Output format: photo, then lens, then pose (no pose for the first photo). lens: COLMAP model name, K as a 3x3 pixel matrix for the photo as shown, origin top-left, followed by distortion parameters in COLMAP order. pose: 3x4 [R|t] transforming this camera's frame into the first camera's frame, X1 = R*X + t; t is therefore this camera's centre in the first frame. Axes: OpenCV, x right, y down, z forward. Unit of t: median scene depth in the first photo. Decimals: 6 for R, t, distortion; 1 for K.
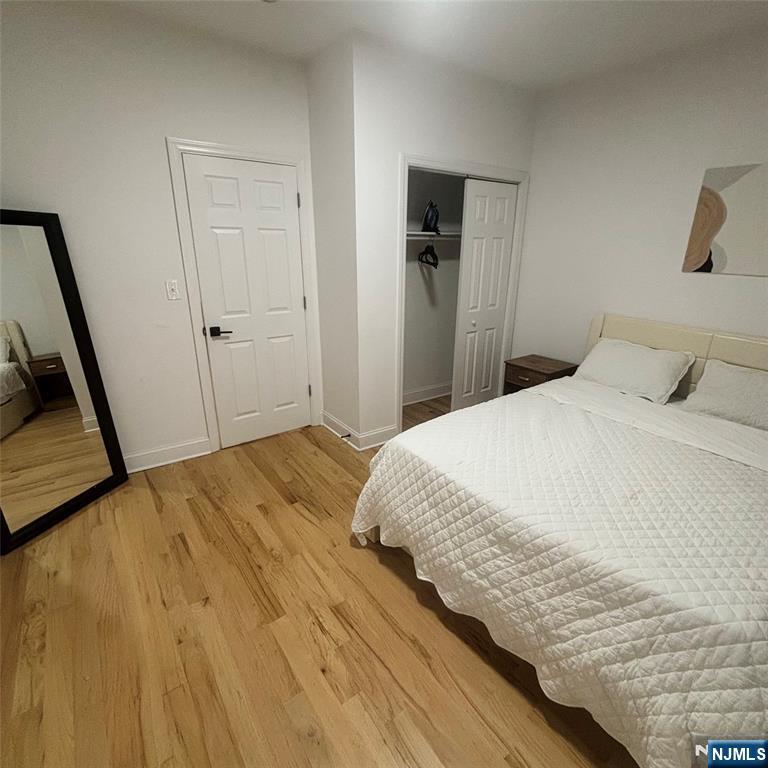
lens RADIAL K [[417.4, 0, 386.0], [0, 417.4, 387.9], [0, 0, 1]] dist [-0.004277, 0.005568]
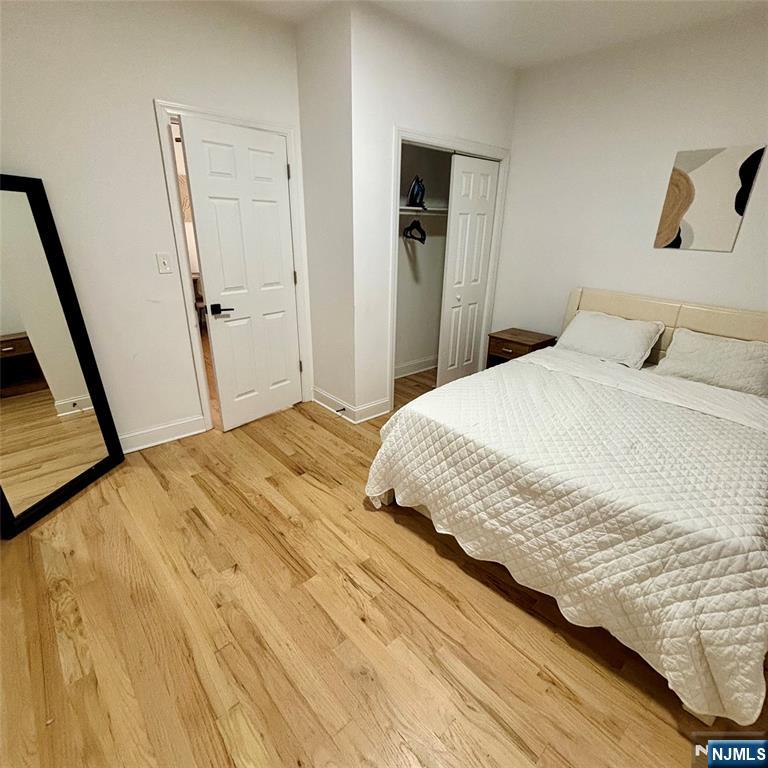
lens RADIAL K [[417.4, 0, 386.7], [0, 417.4, 388.3], [0, 0, 1]] dist [-0.004277, 0.005568]
pose [[0.994270, -0.027522, 0.103296, -0.137703], [0.022794, 0.998650, 0.046675, 0.027946], [-0.104442, -0.044053, 0.993555, -0.032841]]
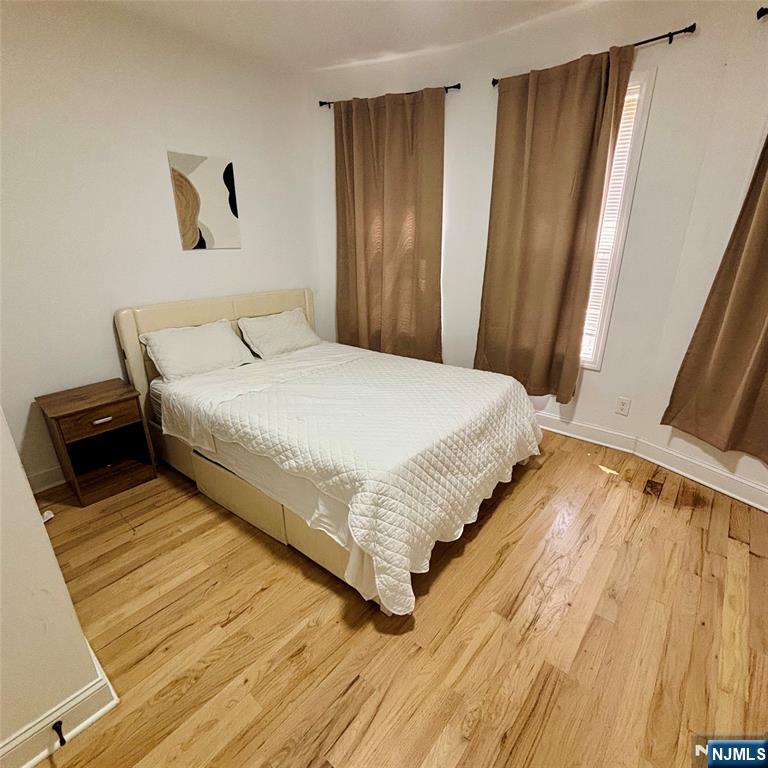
lens RADIAL K [[417.4, 0, 398.1], [0, 417.4, 382.8], [0, 0, 1]] dist [-0.004277, 0.005568]
pose [[-0.254155, -0.339400, 0.905656, -0.629835], [0.319564, 0.854343, 0.409849, -0.323791], [-0.912844, 0.393580, -0.108675, 0.974718]]
